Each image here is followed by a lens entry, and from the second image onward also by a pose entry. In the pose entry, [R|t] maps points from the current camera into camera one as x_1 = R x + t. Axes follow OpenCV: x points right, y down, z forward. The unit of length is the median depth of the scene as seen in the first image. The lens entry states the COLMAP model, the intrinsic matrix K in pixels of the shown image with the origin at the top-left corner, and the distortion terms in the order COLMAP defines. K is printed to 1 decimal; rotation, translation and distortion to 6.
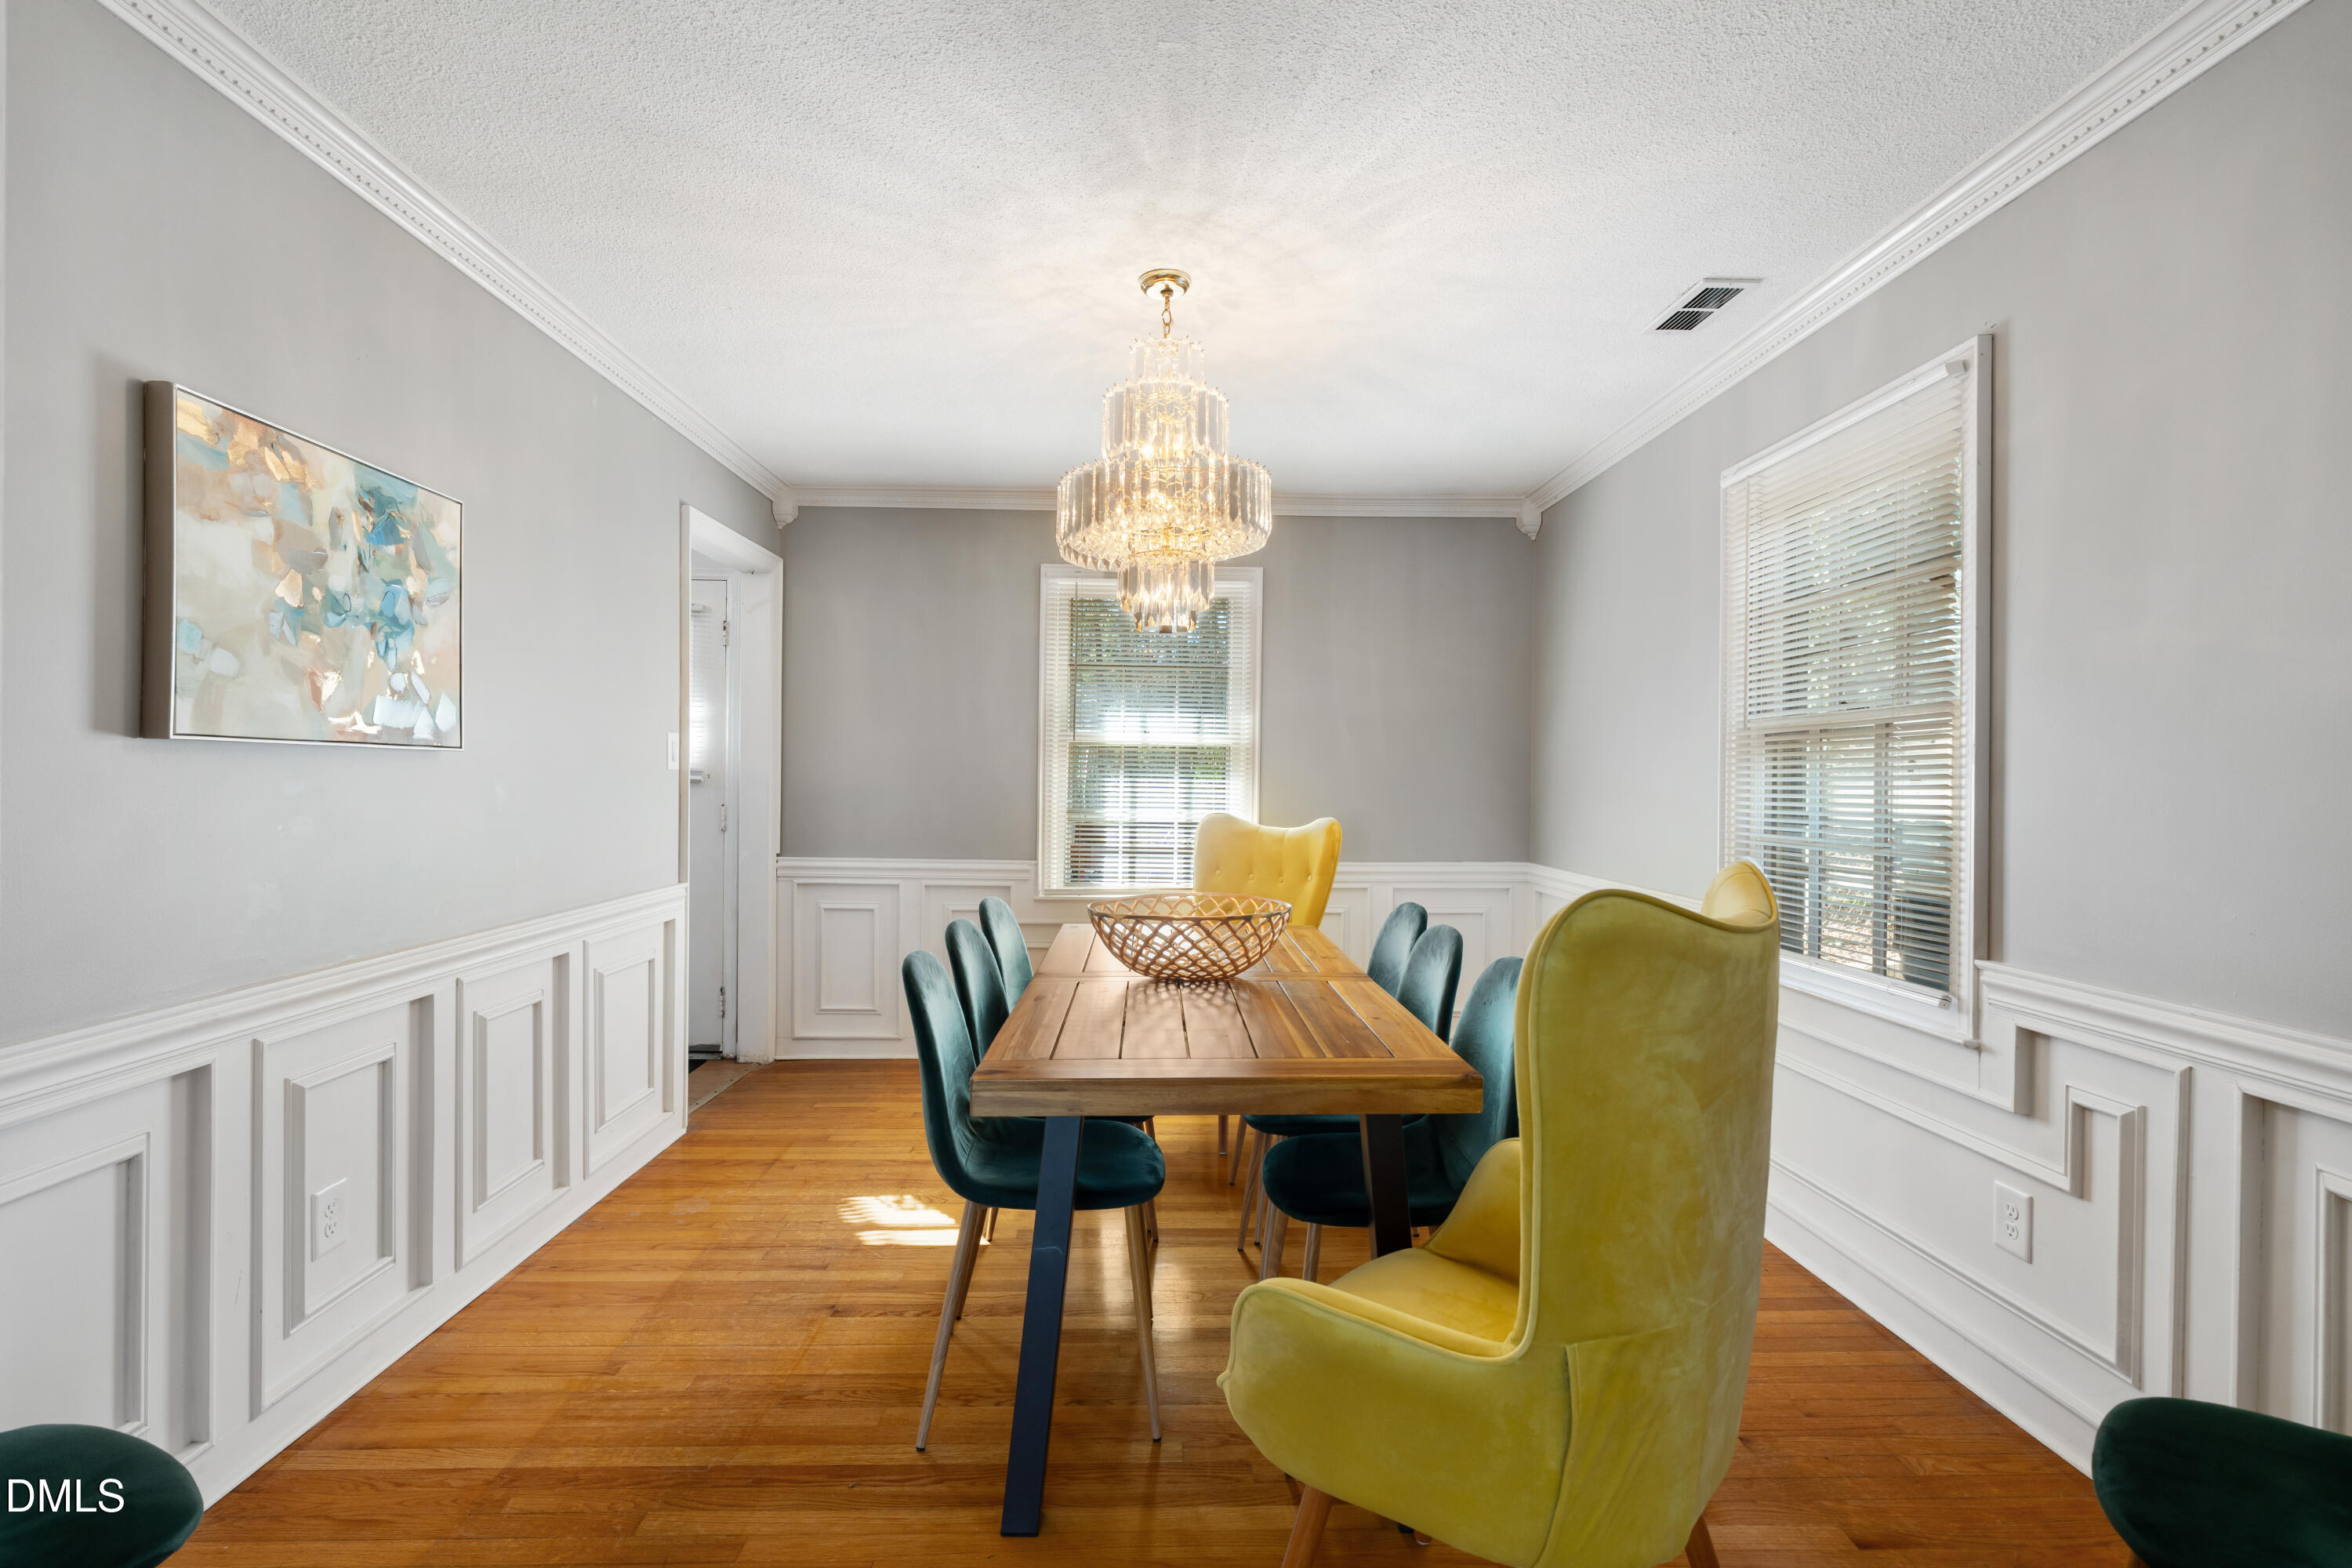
lens RADIAL K [[1059.4, 0, 1171.0], [0, 1059.4, 790.6], [0, 0, 1]] dist [-0.008457, 0.003130]
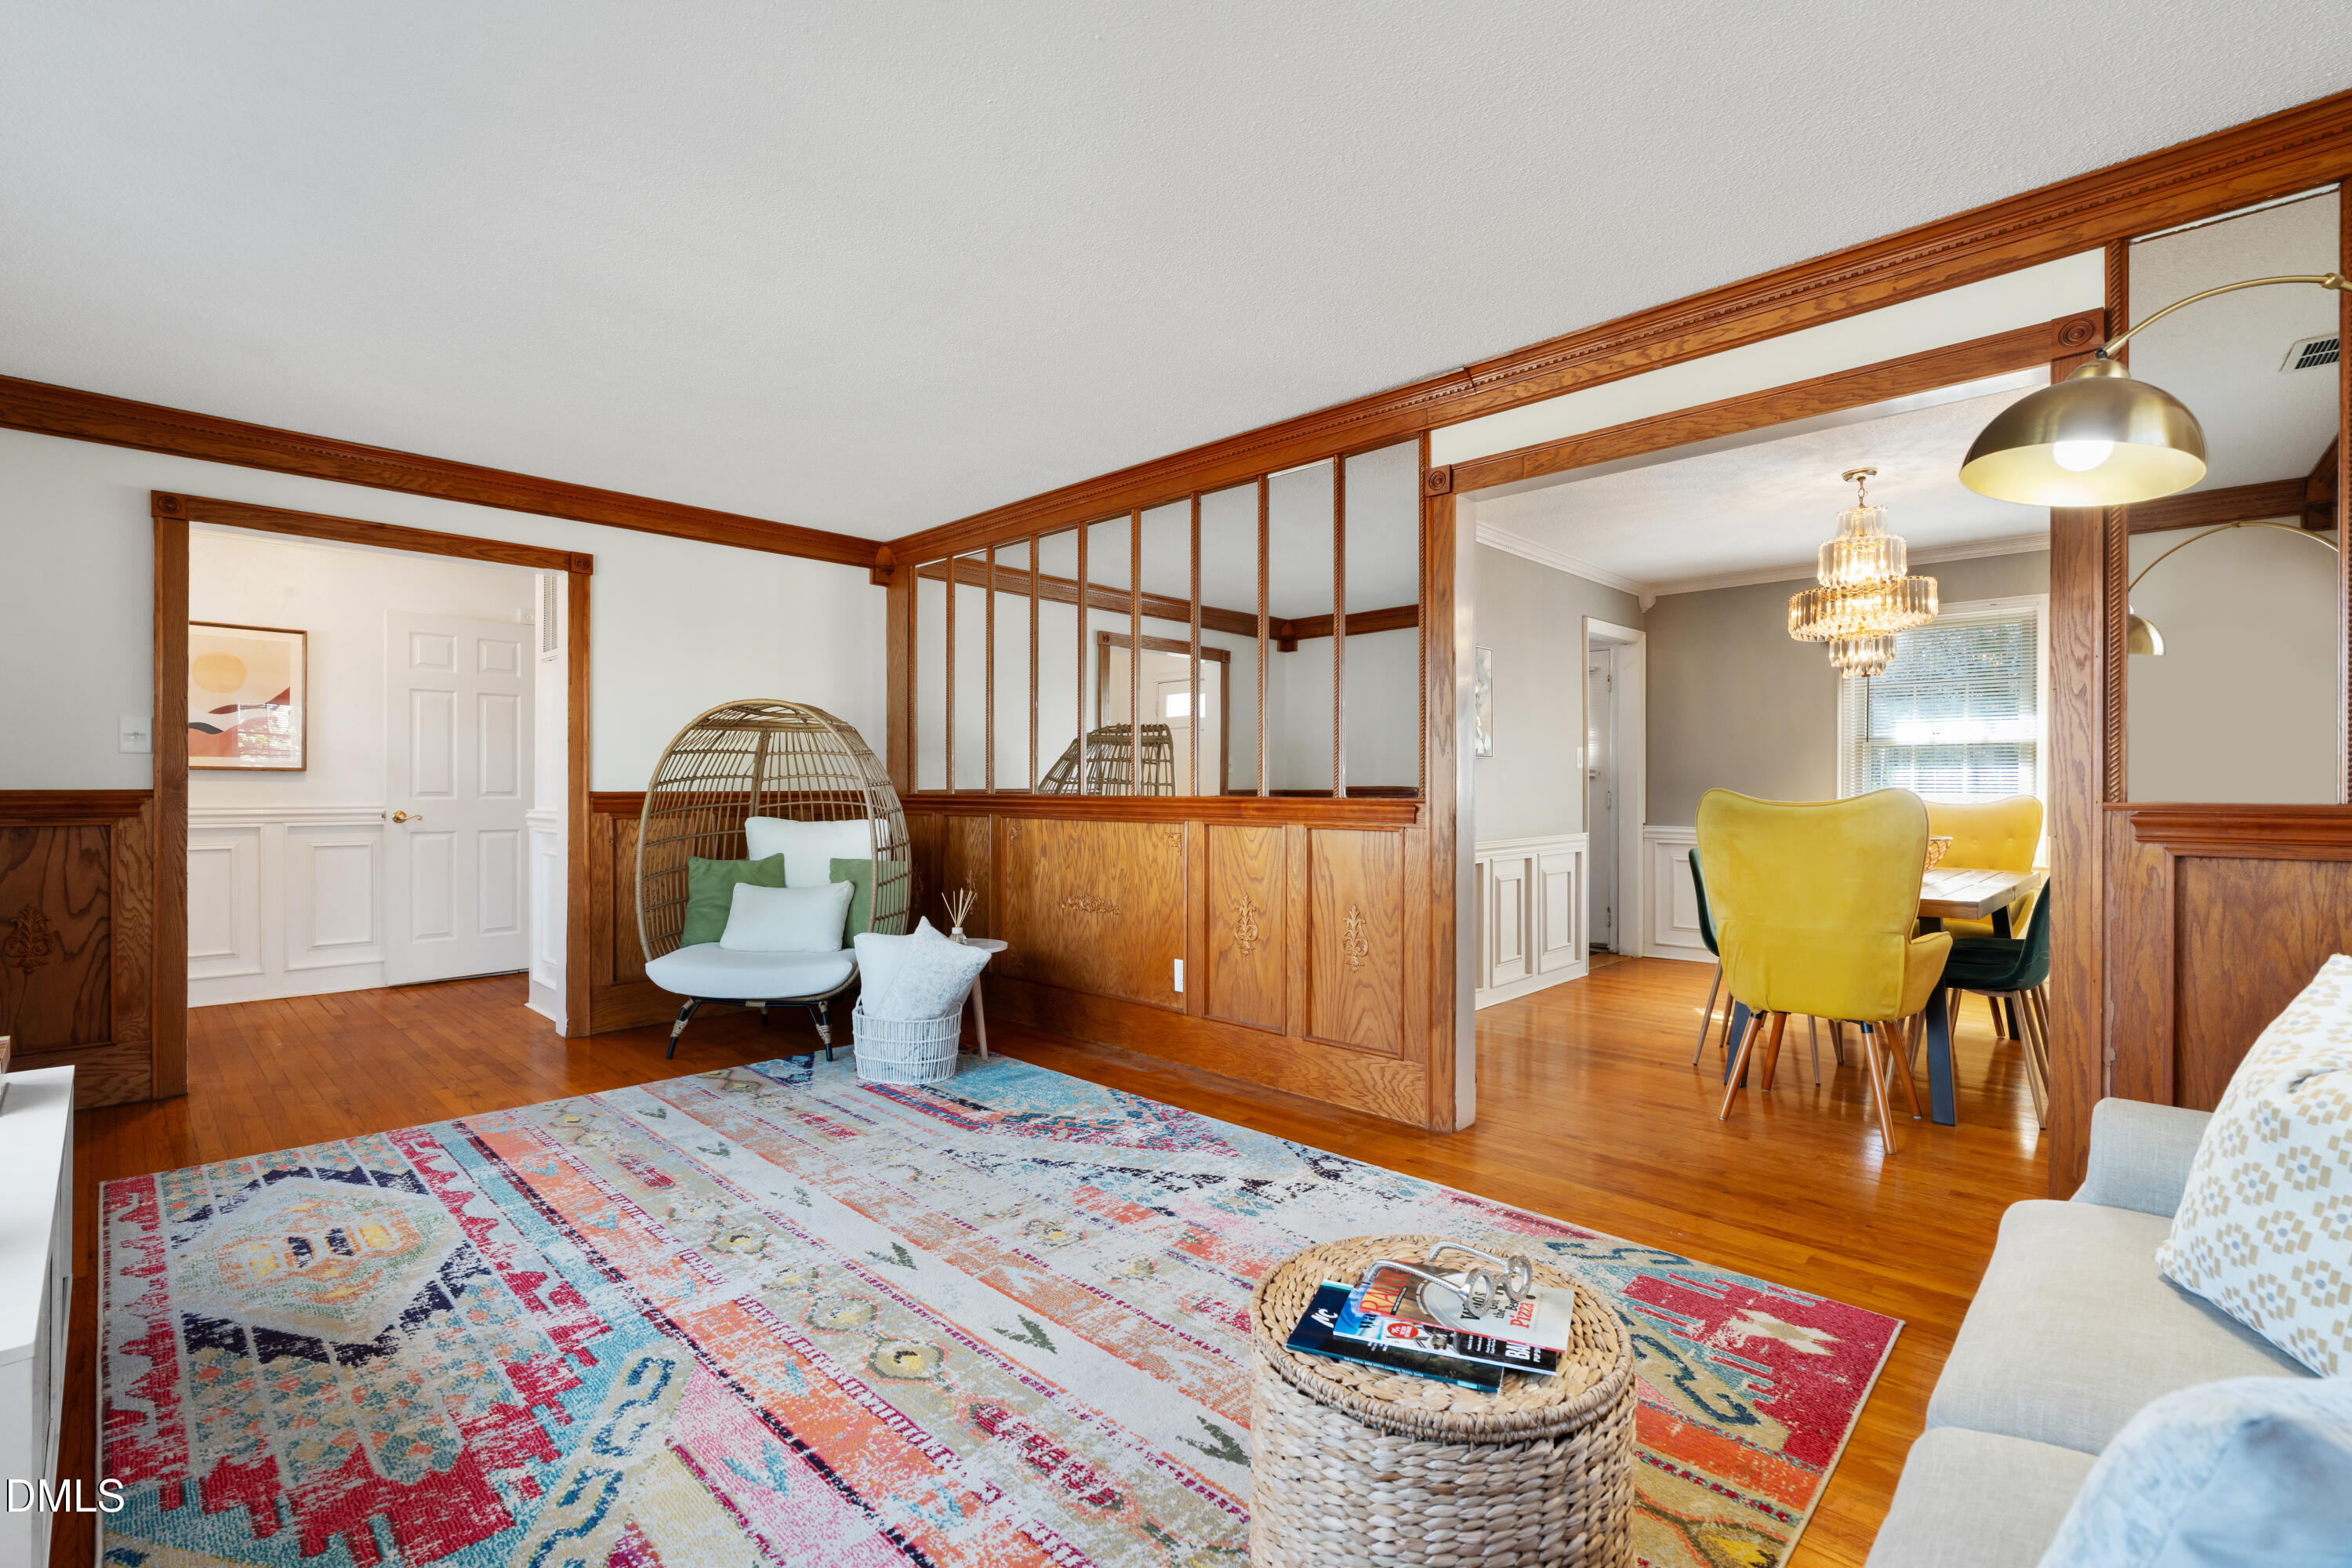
lens RADIAL K [[1059.4, 0, 1179.9], [0, 1059.4, 785.2], [0, 0, 1]] dist [-0.008457, 0.003130]
pose [[0.702106, -0.009769, -0.712005, 0.404030], [0.000023, 0.999906, -0.013696, 0.042836], [0.712072, 0.009600, 0.702041, -0.908915]]
